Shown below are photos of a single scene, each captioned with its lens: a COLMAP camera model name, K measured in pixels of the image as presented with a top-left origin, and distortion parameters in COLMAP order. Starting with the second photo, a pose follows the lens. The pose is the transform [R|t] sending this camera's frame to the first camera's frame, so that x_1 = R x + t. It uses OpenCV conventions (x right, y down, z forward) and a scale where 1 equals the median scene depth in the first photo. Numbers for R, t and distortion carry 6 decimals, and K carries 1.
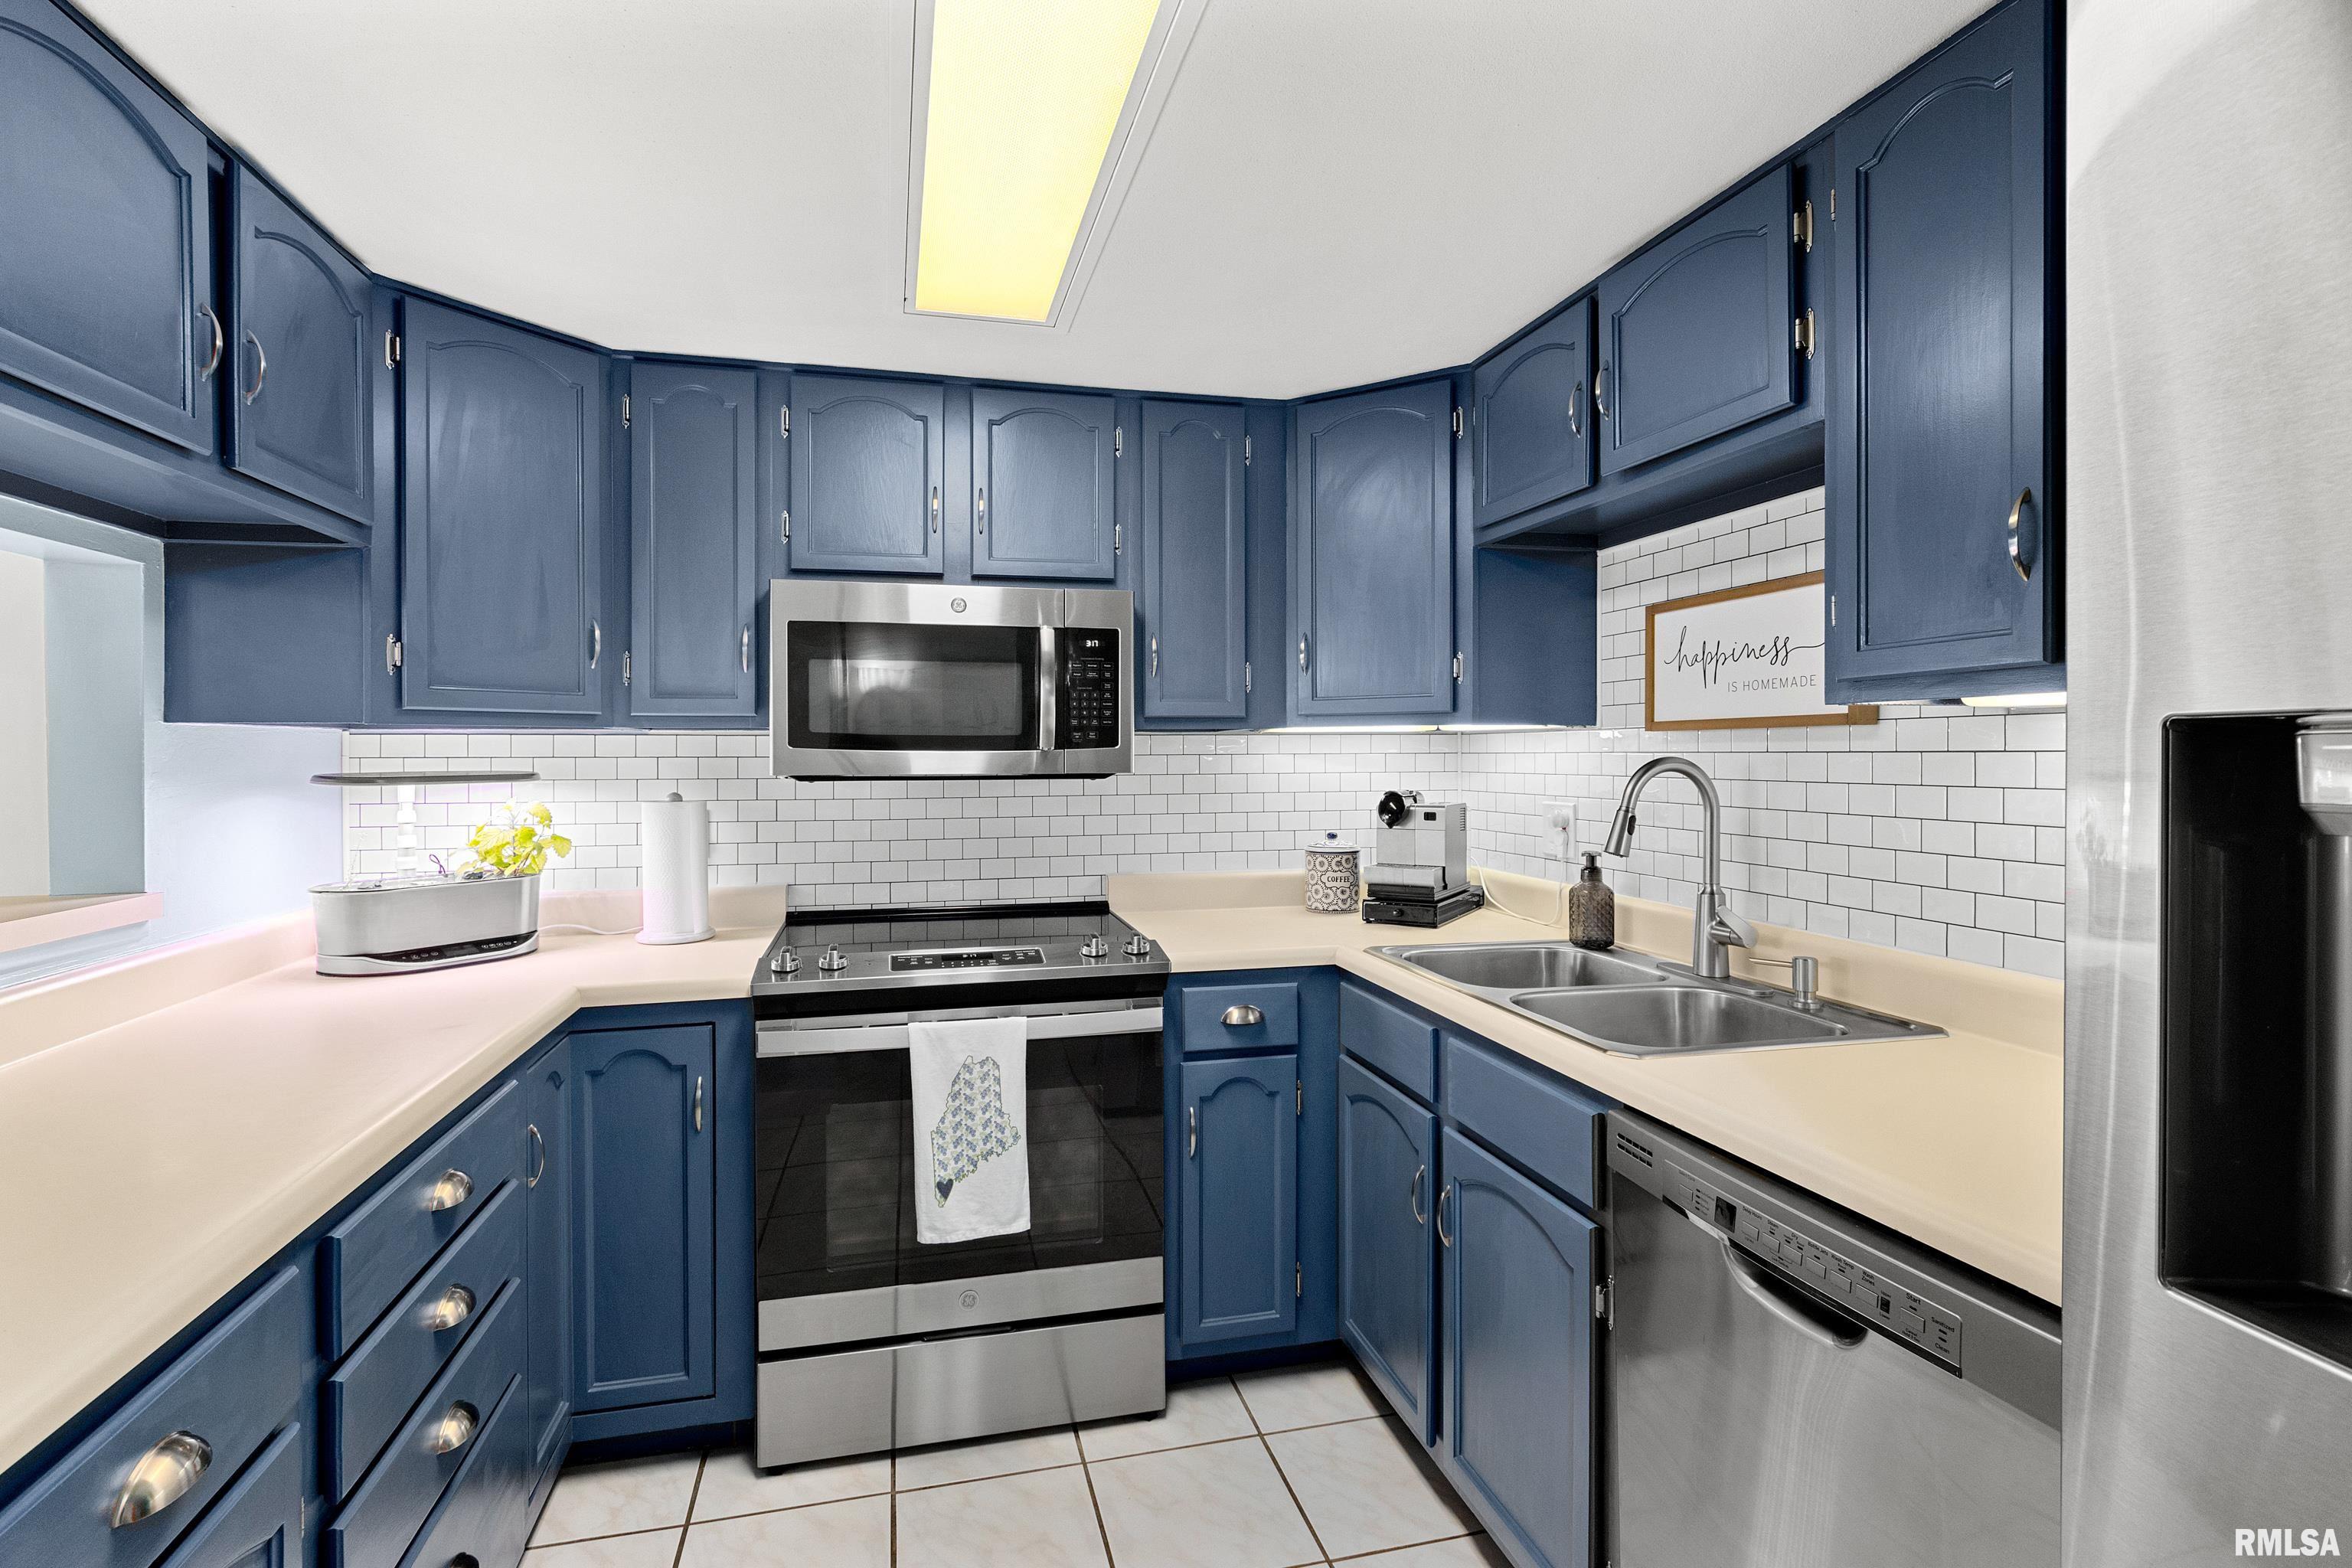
lens RADIAL K [[1093.4, 0, 1155.0], [0, 1093.4, 758.6], [0, 0, 1]] dist [-0.000772, -0.001825]
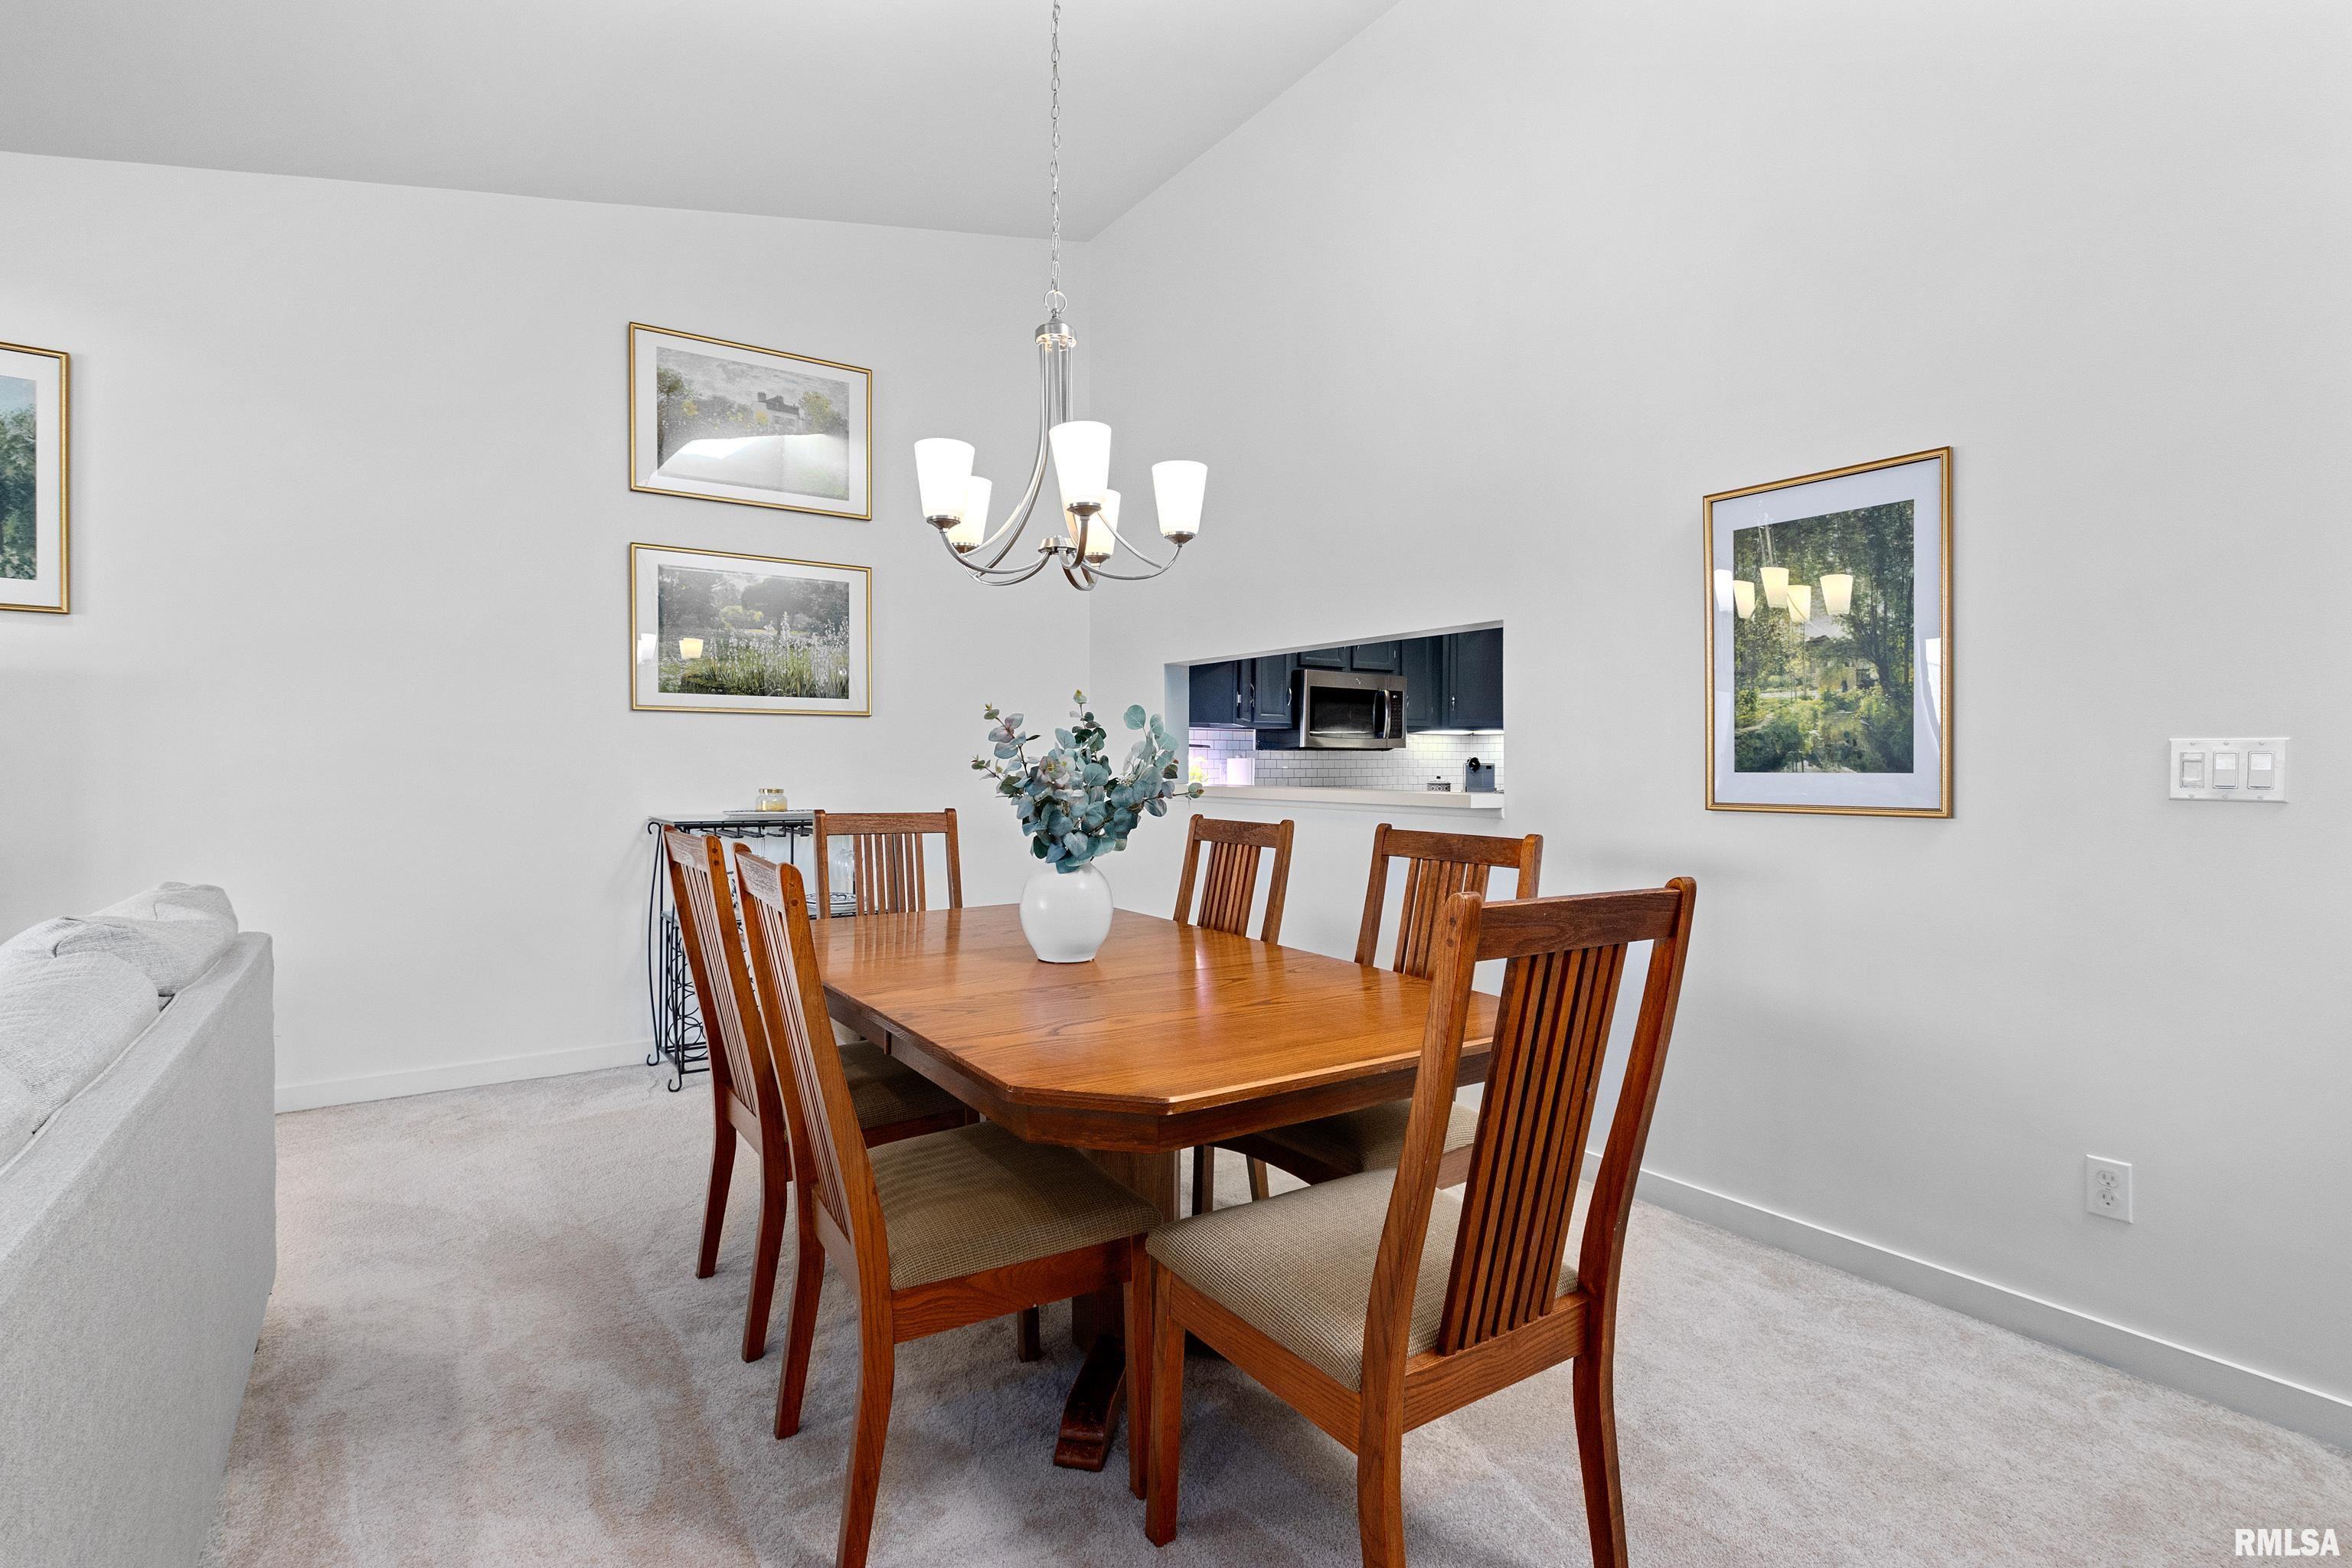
lens RADIAL K [[1093.4, 0, 1176.1], [0, 1093.4, 771.4], [0, 0, 1]] dist [-0.000772, -0.001825]
pose [[0.931160, 0.002826, 0.364599, -1.592494], [-0.005630, 0.999962, 0.006628, 0.058284], [-0.364566, -0.008224, 0.931141, -1.292139]]
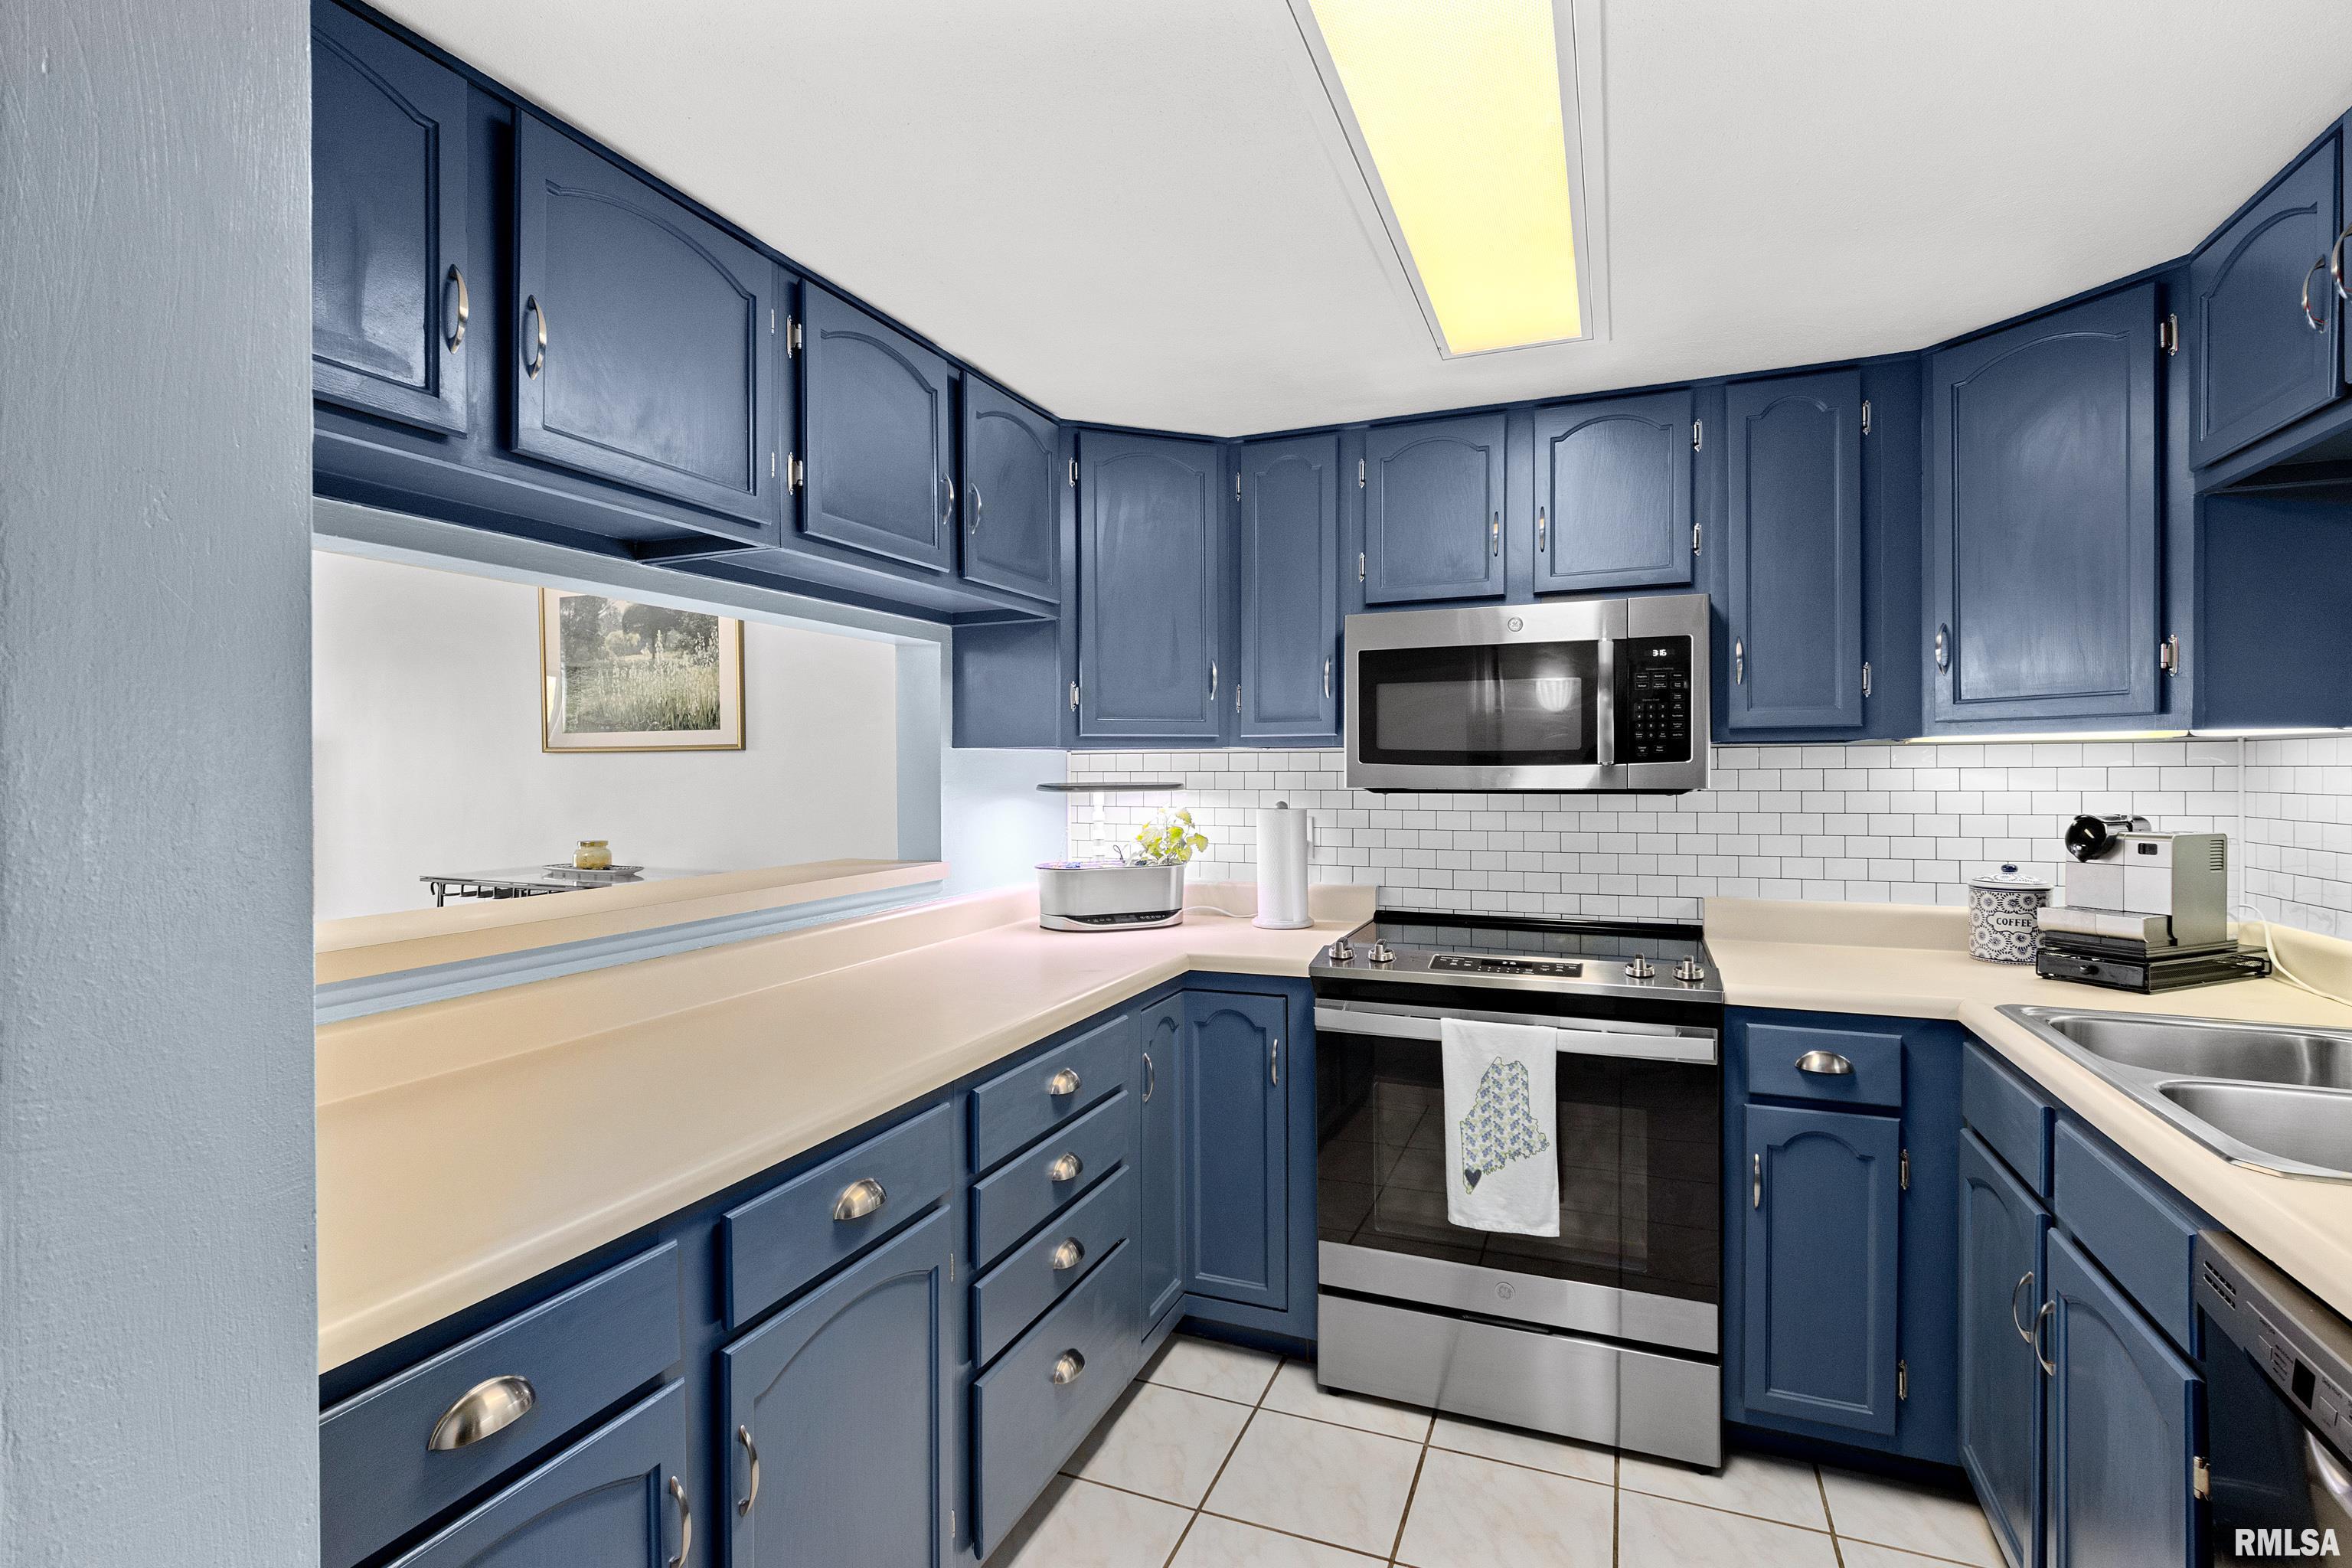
lens RADIAL K [[1093.4, 0, 1163.5], [0, 1093.4, 776.6], [0, 0, 1]] dist [-0.000772, -0.001825]
pose [[0.809963, 0.003892, -0.586468, 0.166099], [-0.000866, 0.999985, 0.005440, -0.002201], [0.586480, -0.003898, 0.809954, -0.033227]]
